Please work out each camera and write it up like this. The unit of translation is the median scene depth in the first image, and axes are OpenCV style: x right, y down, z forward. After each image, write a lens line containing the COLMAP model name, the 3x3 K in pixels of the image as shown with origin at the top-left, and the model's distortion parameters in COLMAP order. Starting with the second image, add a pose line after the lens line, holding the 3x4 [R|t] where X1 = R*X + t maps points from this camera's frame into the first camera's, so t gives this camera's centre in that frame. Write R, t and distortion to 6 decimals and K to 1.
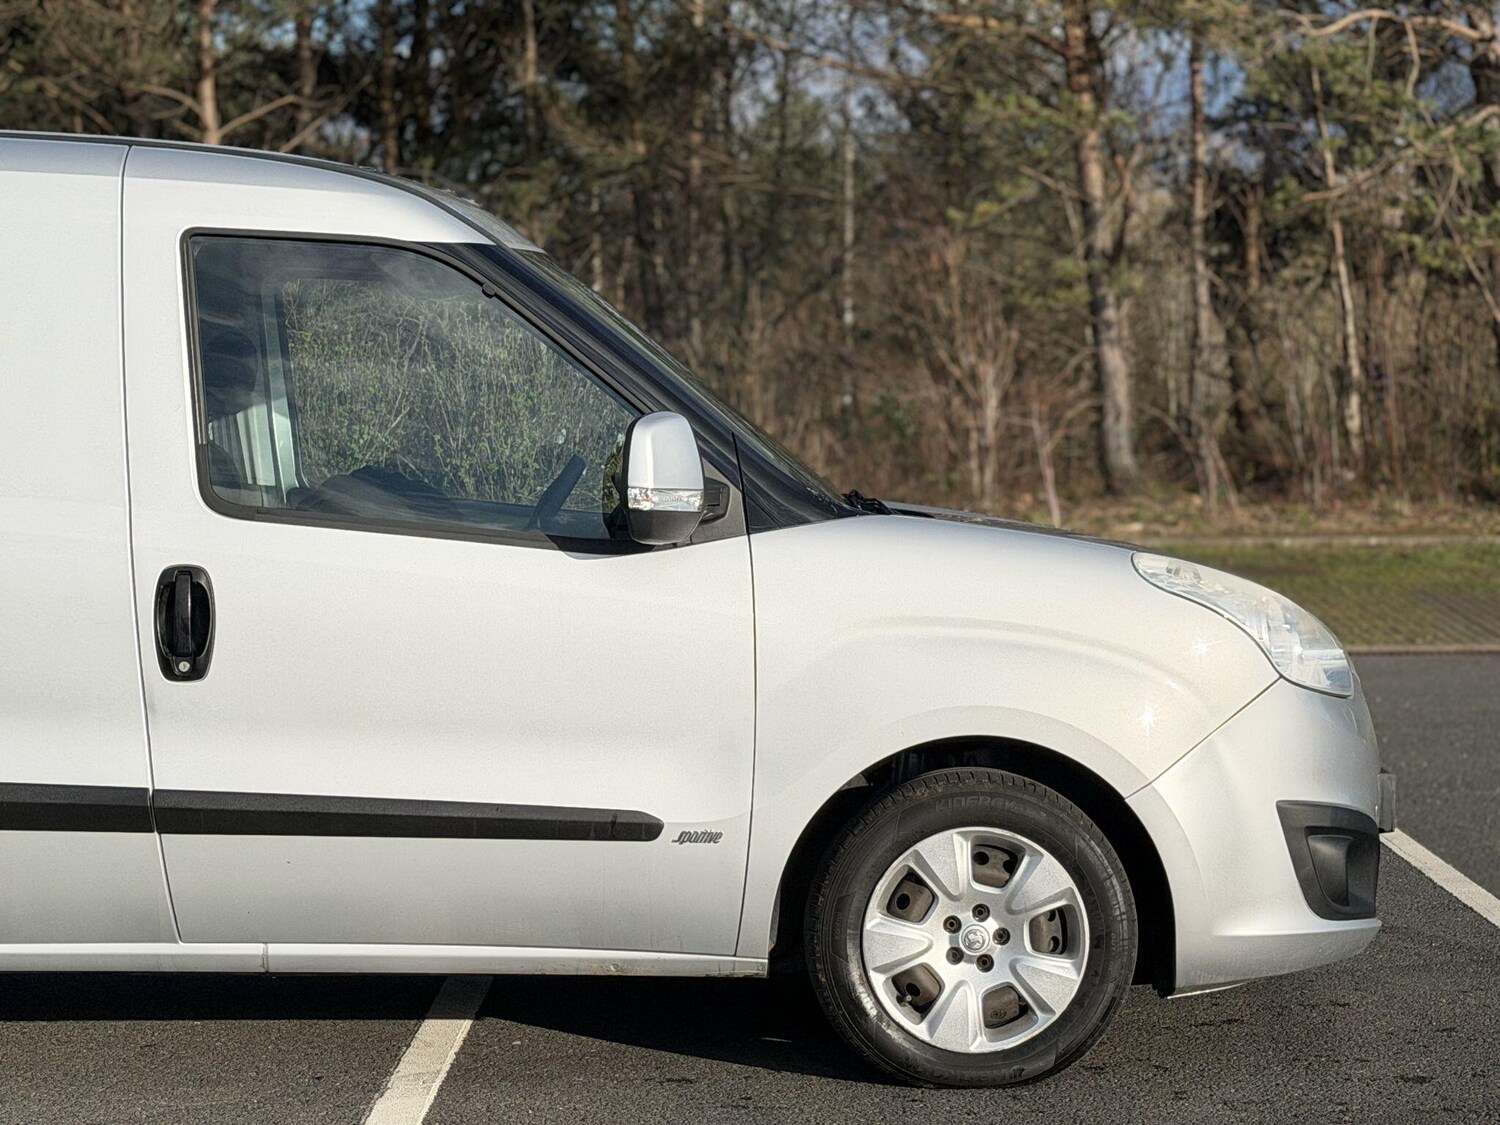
lens RADIAL K [[3322.6, 0, 750.0], [0, 3322.6, 562.5], [0, 0, 1]] dist [0.134499, 0.283027]
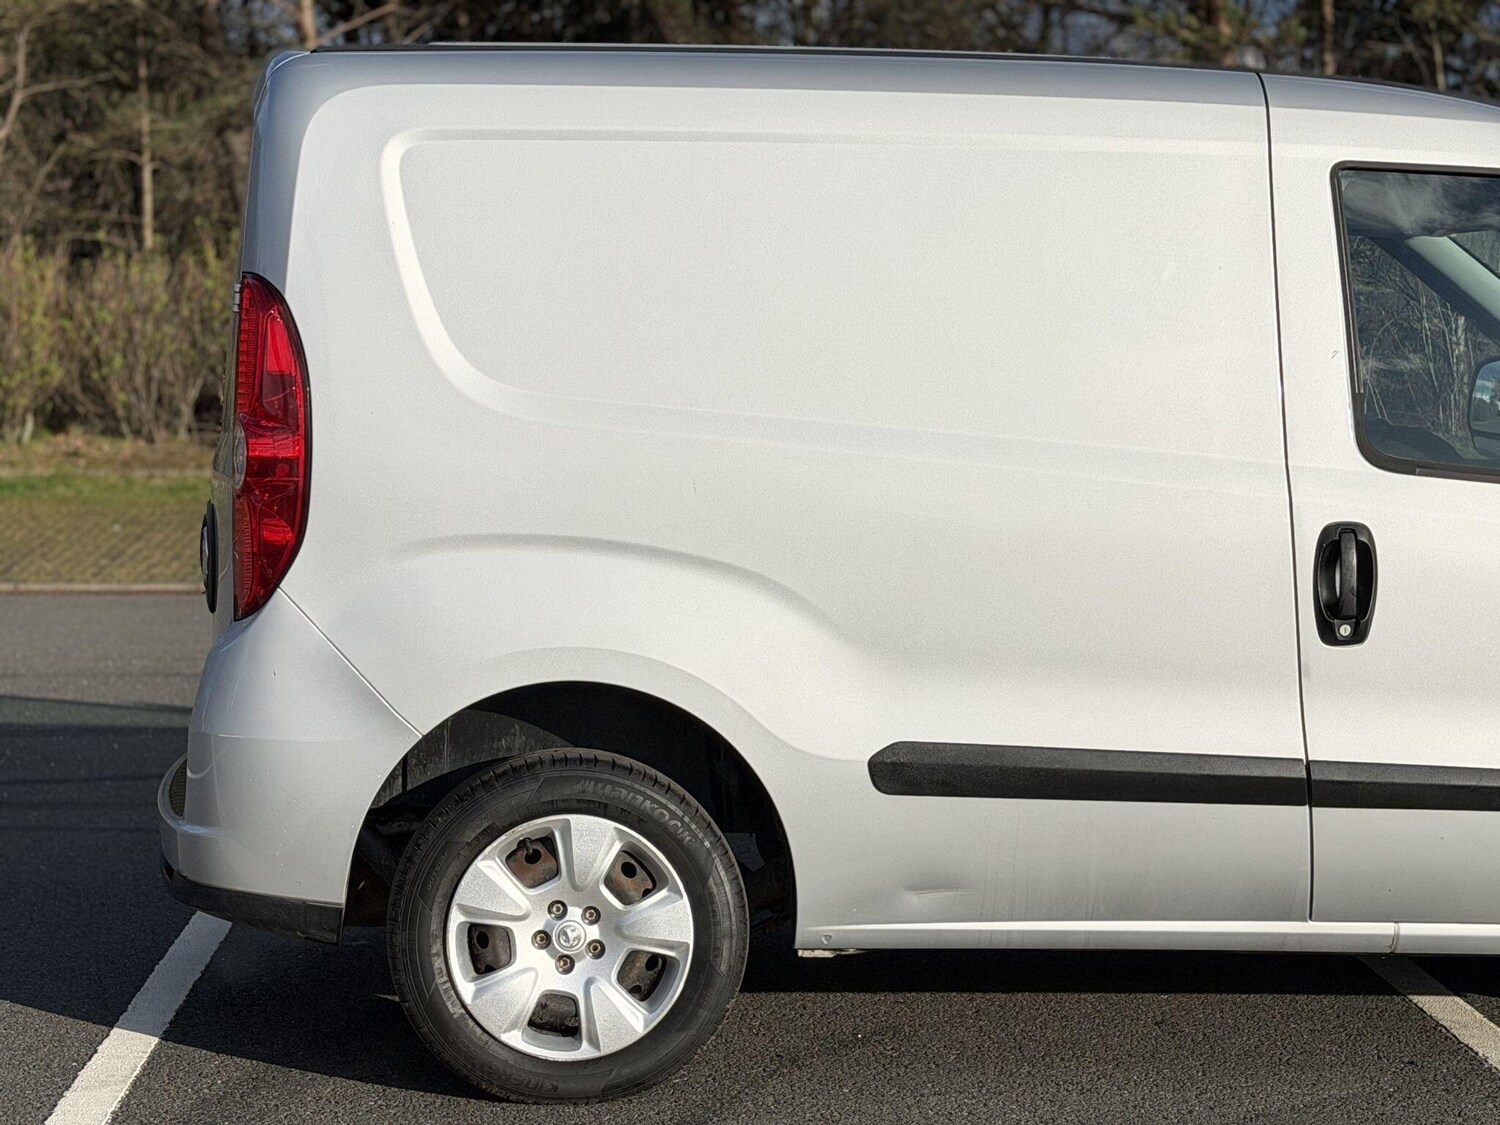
lens RADIAL K [[3322.6, 0, 750.0], [0, 3322.6, 562.5], [0, 0, 1]] dist [0.134499, 0.283027]
pose [[0.998423, 0.004773, 0.055932, -0.370793], [-0.006216, 0.999652, 0.025645, -0.010410], [-0.055790, -0.025953, 0.998105, 0.068030]]
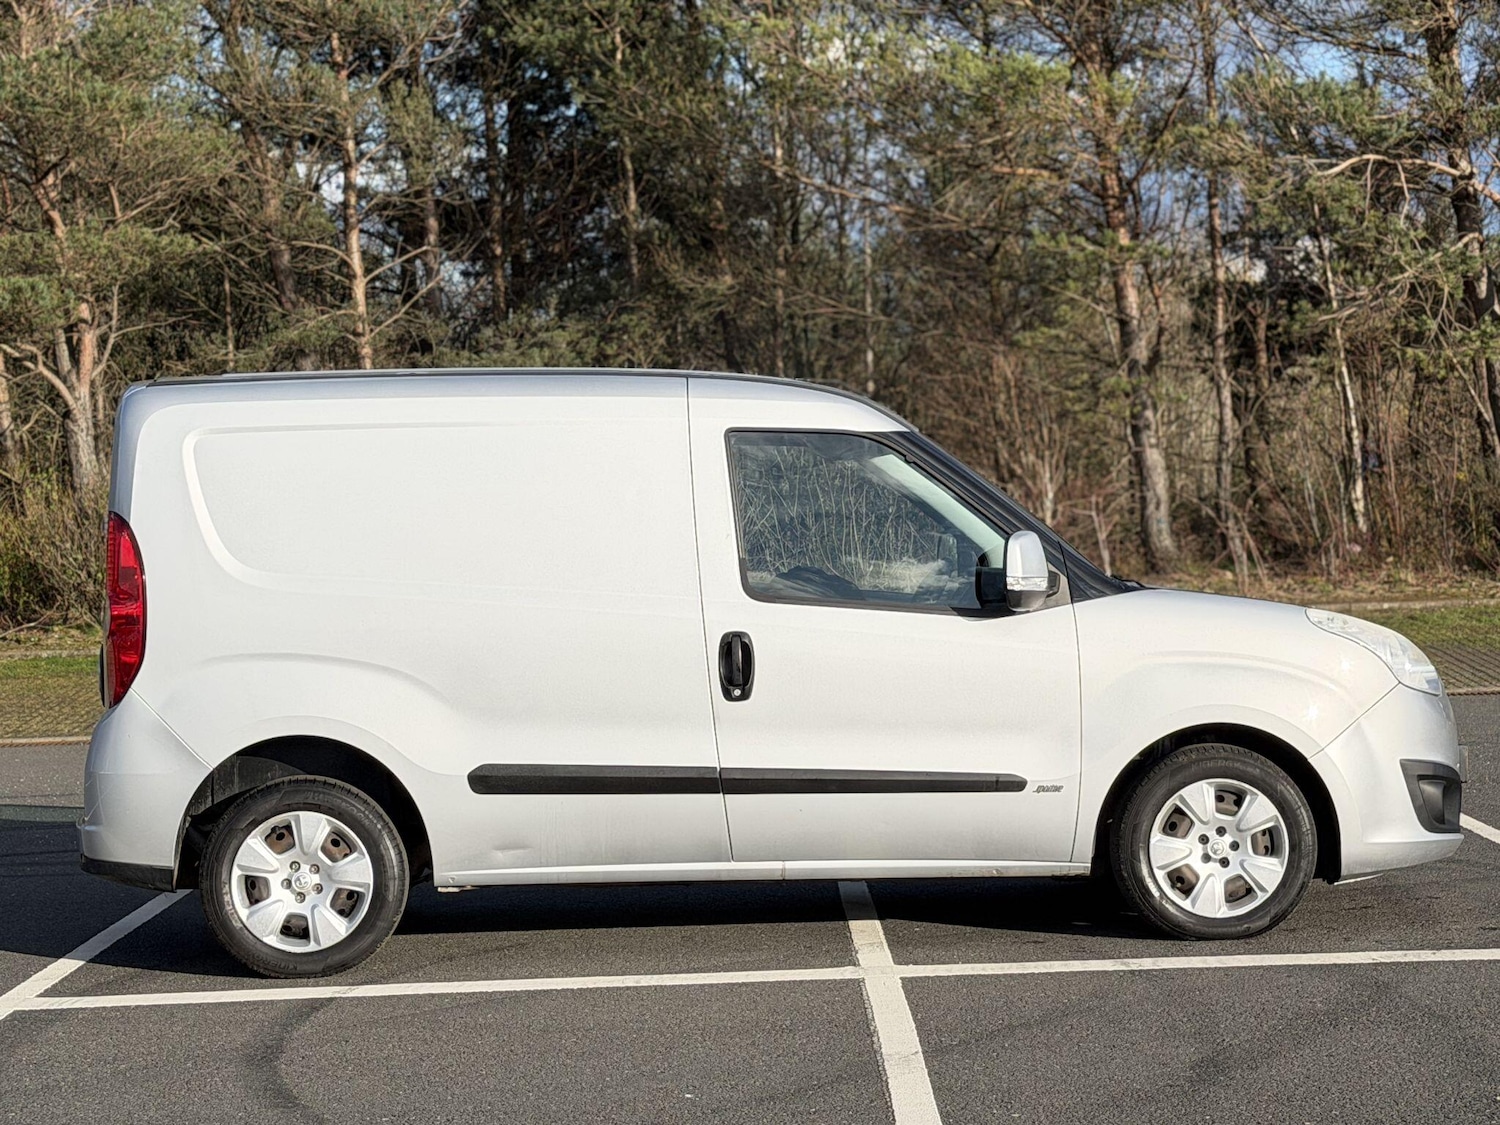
lens RADIAL K [[3322.6, 0, 750.0], [0, 3322.6, 562.5], [0, 0, 1]] dist [0.134499, 0.283027]
pose [[0.999601, -0.026841, 0.008758, -0.167442], [0.027059, 0.999302, -0.025774, 0.008951], [-0.008060, 0.026000, 0.999629, -0.618055]]
